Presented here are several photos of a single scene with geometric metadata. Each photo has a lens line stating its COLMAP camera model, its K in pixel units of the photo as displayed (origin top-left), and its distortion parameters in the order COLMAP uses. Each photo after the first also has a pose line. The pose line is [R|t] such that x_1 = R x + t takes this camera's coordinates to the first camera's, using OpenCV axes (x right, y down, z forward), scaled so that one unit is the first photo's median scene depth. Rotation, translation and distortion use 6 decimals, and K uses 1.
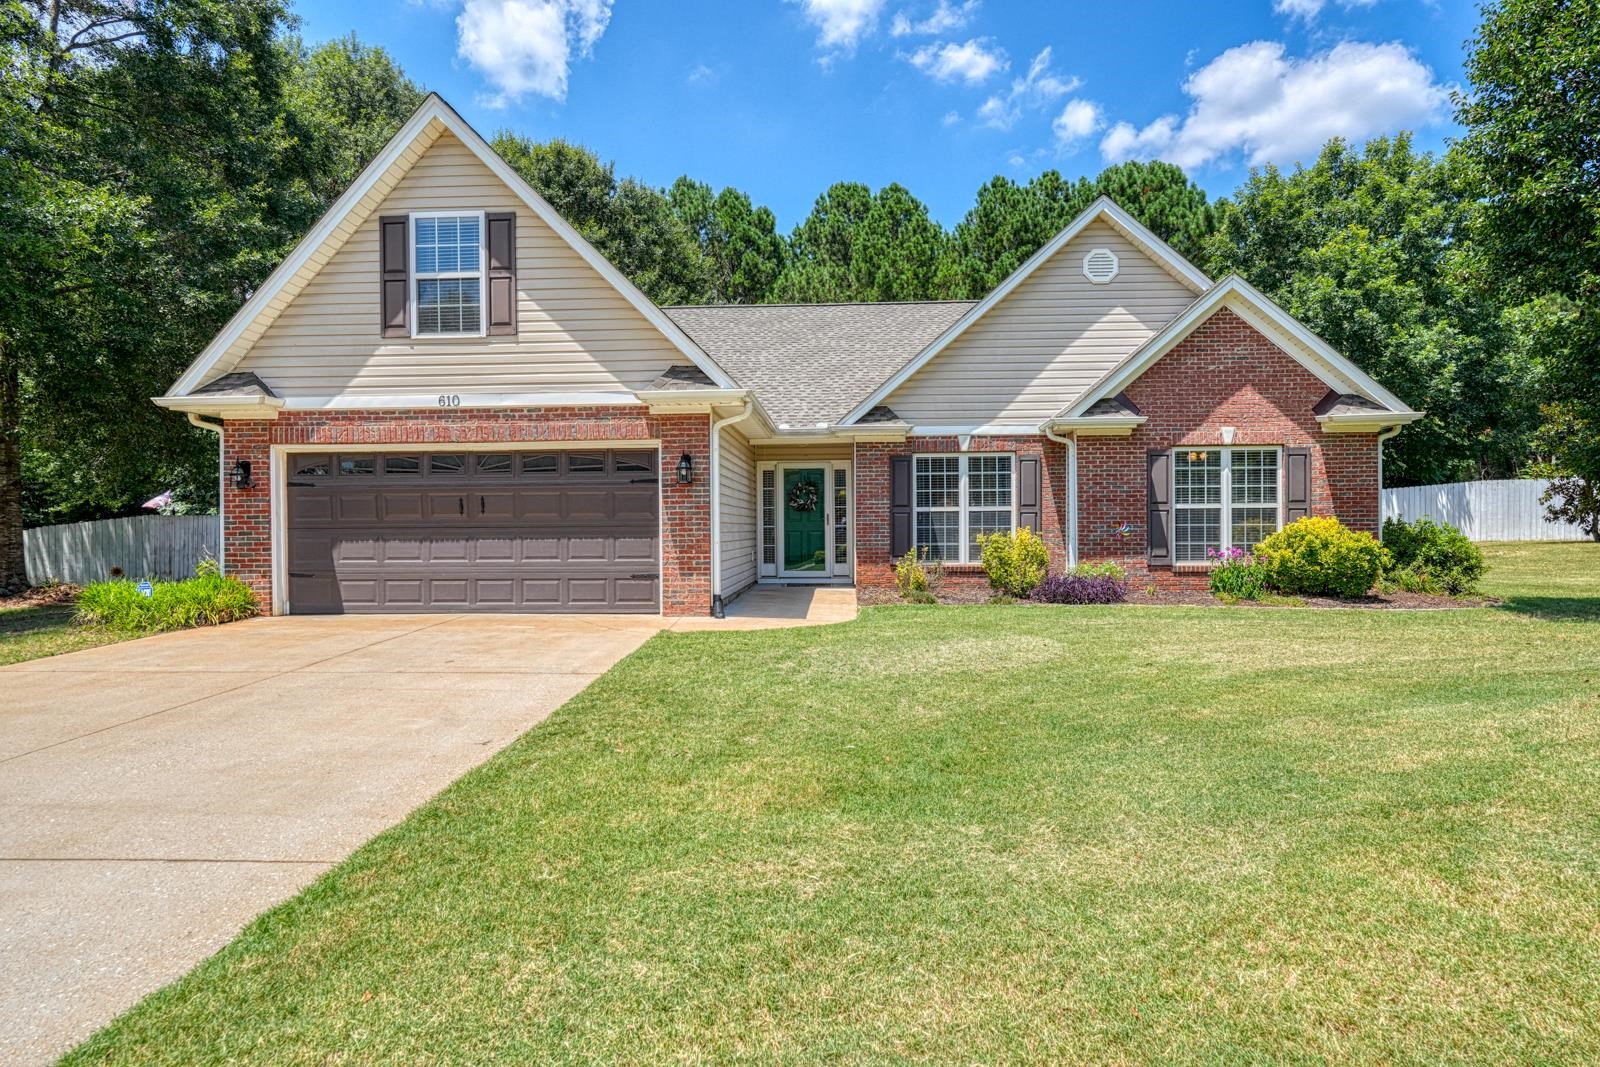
lens RADIAL K [[887.6, 0, 800.0], [0, 887.6, 533.5], [0, 0, 1]] dist [-0.000922, -0.000413]
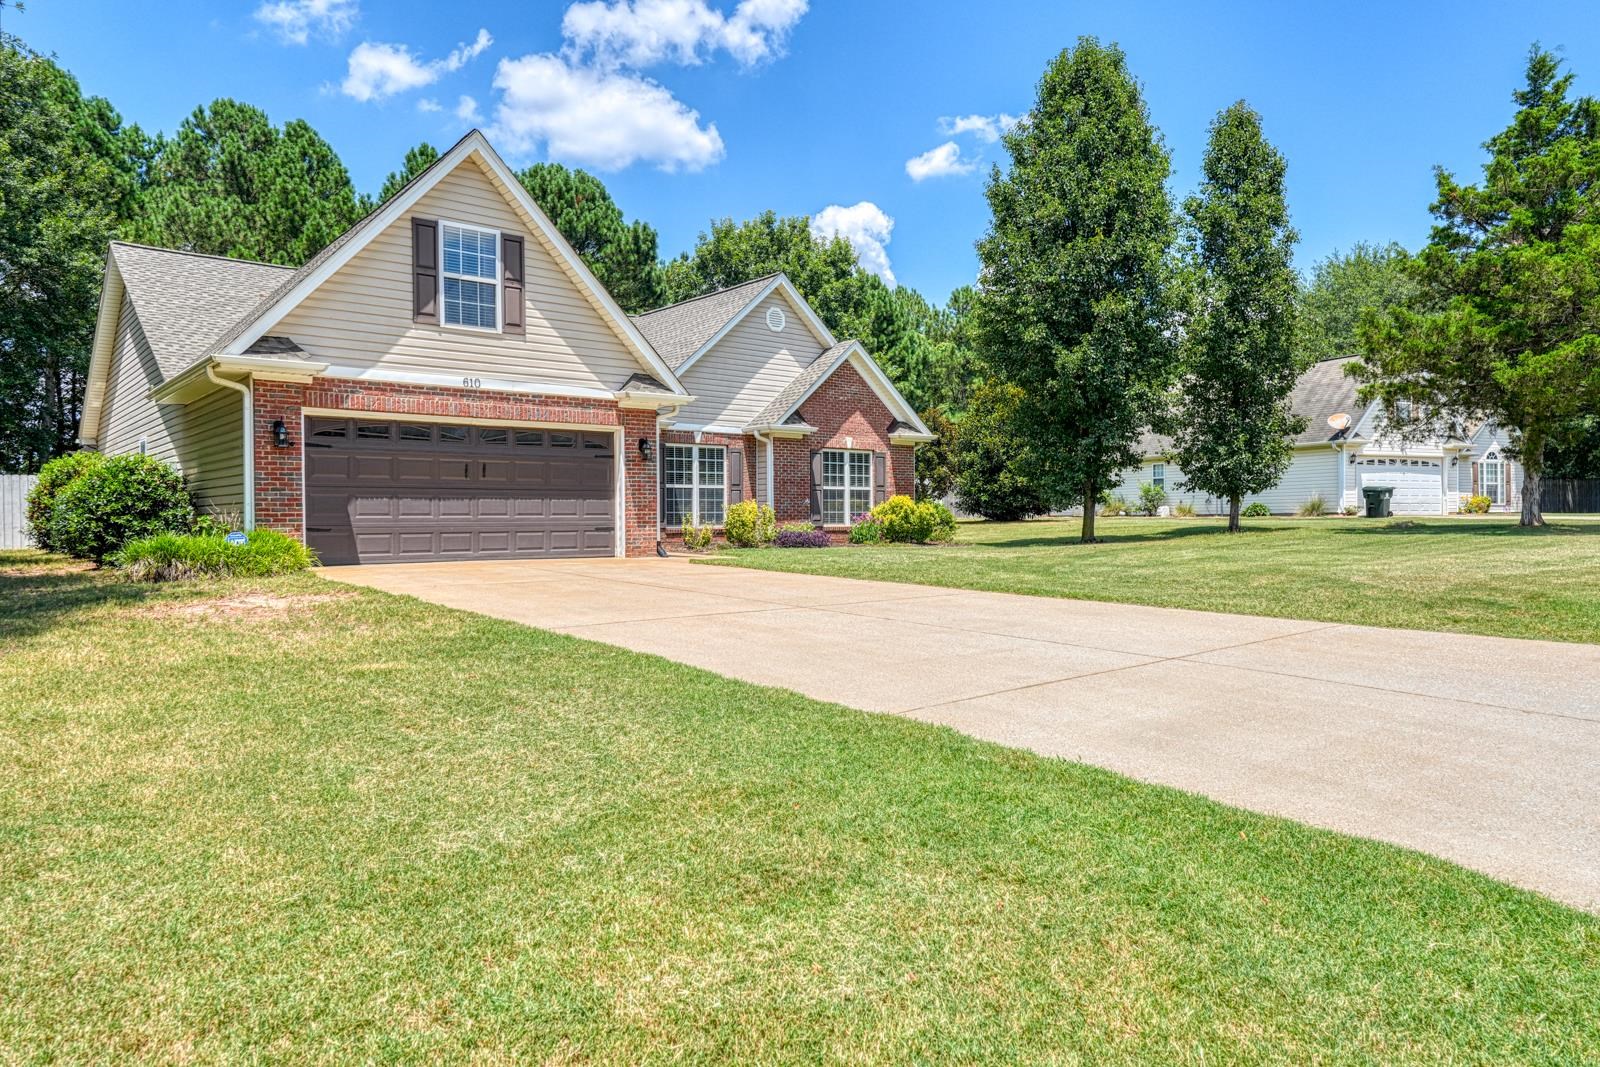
lens RADIAL K [[1031.7, 0, 798.6], [0, 1031.7, 531.3], [0, 0, 1]] dist [-0.000333, -0.000034]
pose [[0.728765, -0.004873, 0.684747, -0.878976], [0.005328, 0.999985, 0.001446, 0.044553], [-0.684743, 0.002594, 0.728780, -0.274286]]
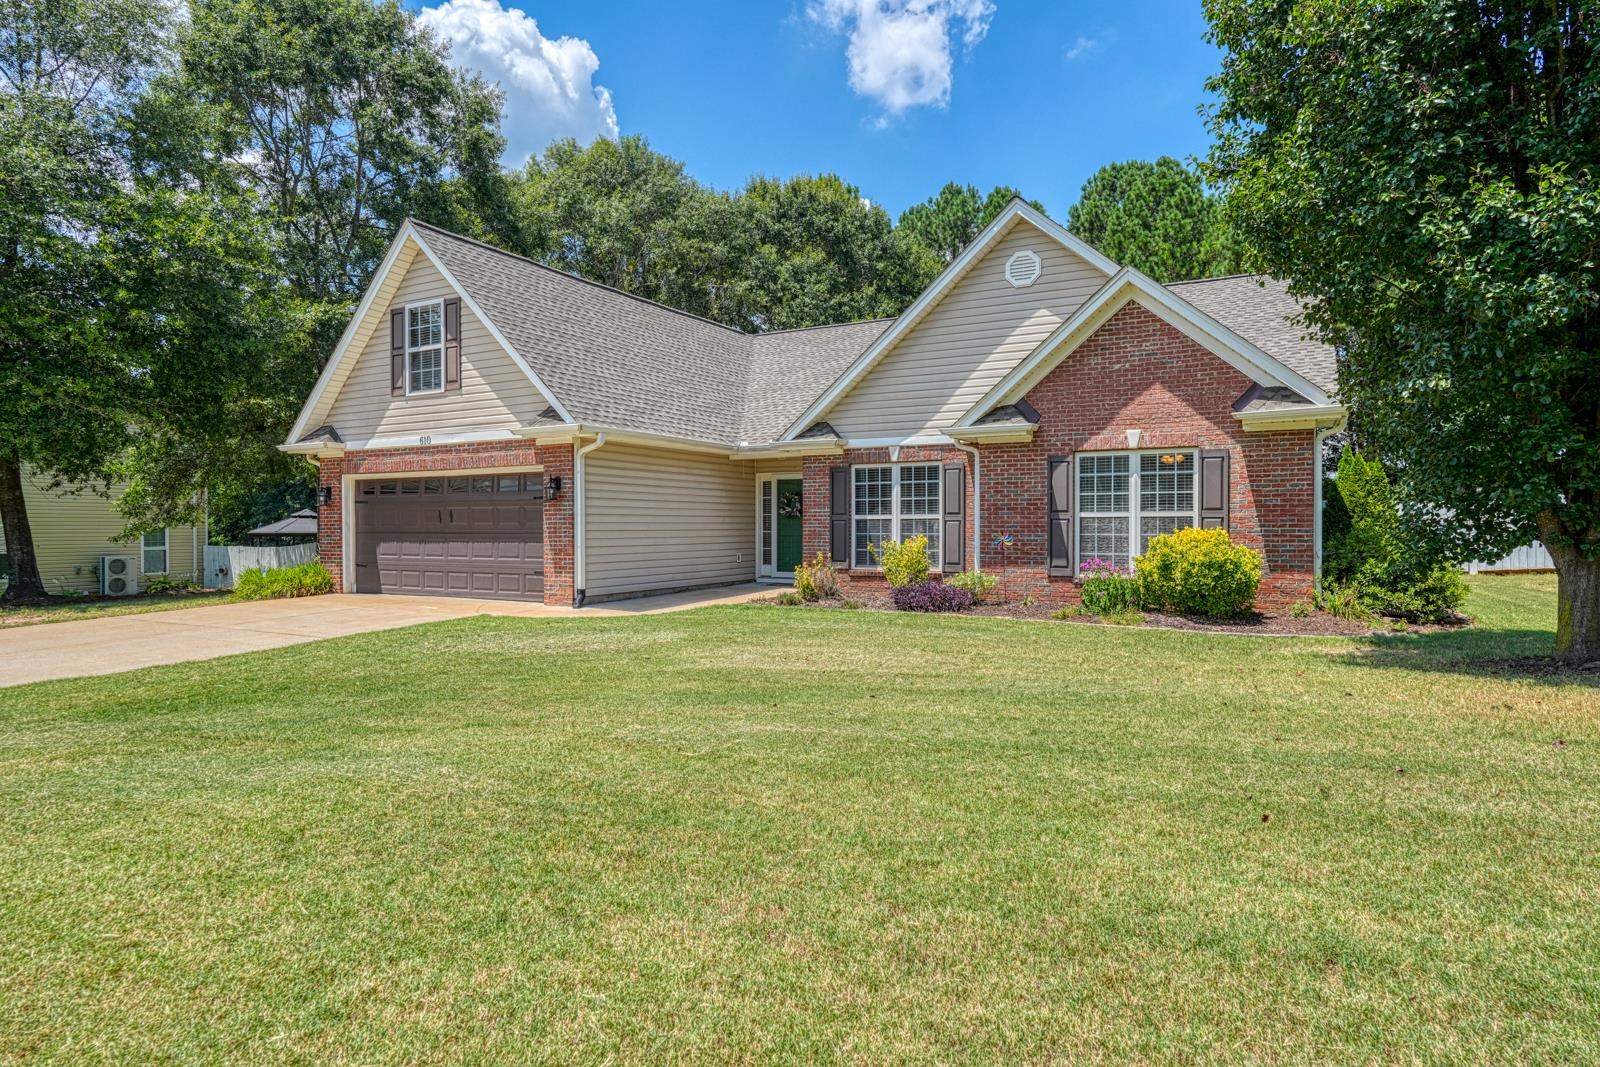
lens RADIAL K [[887.6, 0, 800.0], [0, 887.6, 533.5], [0, 0, 1]] dist [-0.000922, -0.000413]
pose [[0.904779, 0.008128, -0.425804, 0.602918], [-0.006556, 0.999965, 0.005157, -0.014532], [0.425831, -0.001874, 0.904801, 0.009574]]
